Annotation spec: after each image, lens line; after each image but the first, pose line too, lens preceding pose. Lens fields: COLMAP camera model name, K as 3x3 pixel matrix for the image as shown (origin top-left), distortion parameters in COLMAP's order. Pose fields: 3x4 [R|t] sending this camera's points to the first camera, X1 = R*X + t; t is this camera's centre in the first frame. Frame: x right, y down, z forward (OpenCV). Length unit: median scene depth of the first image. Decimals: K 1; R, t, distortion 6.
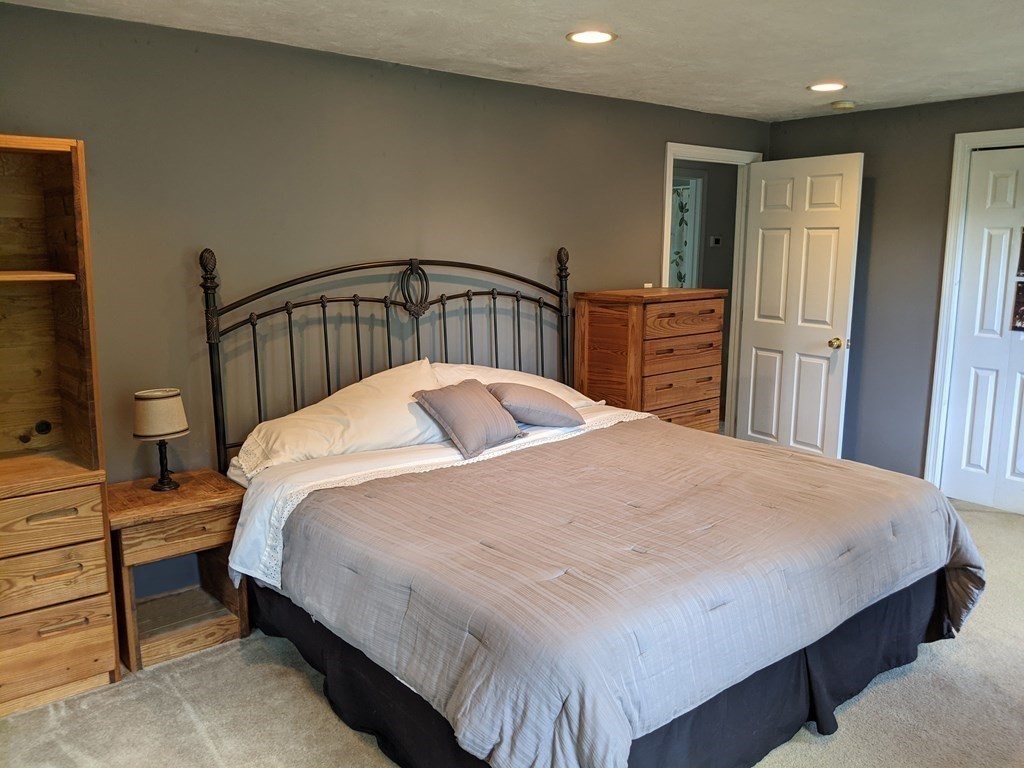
lens RADIAL K [[832.0, 0, 553.9], [0, 832.0, 382.8], [0, 0, 1]] dist [0.058809, -0.101278]
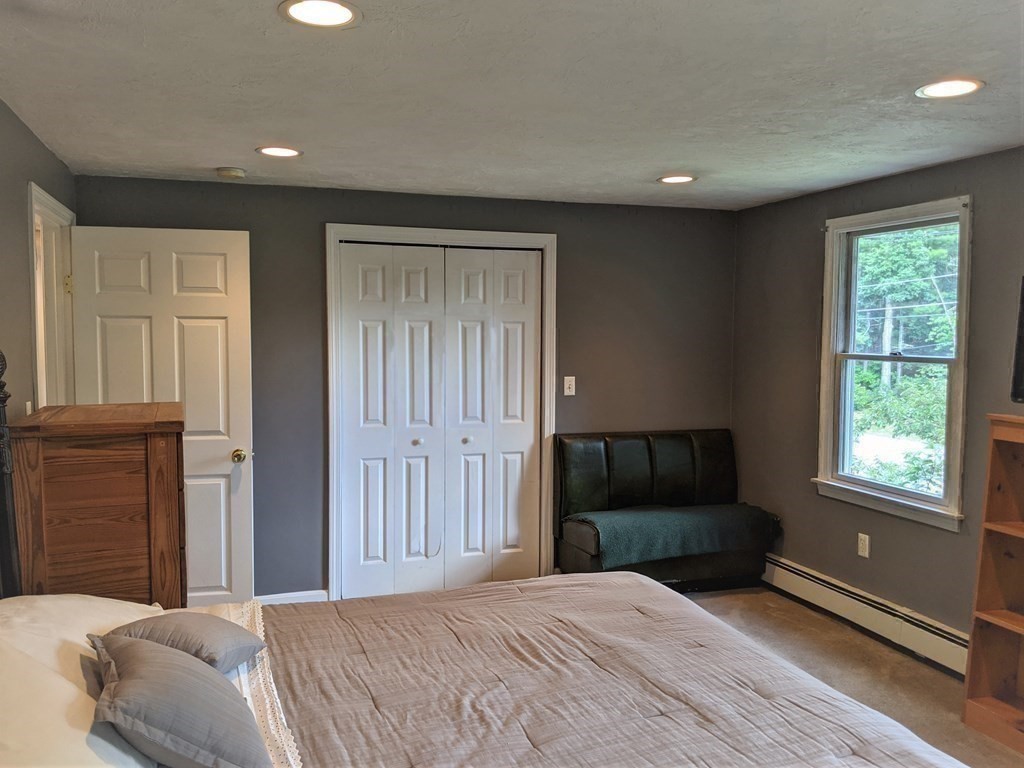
lens RADIAL K [[832.0, 0, 509.5], [0, 832.0, 386.8], [0, 0, 1]] dist [0.058809, -0.101278]
pose [[0.384150, -0.066191, 0.920895, -0.365046], [0.156611, 0.987644, 0.005658, -0.089533], [-0.909891, 0.142049, 0.389770, 0.495870]]
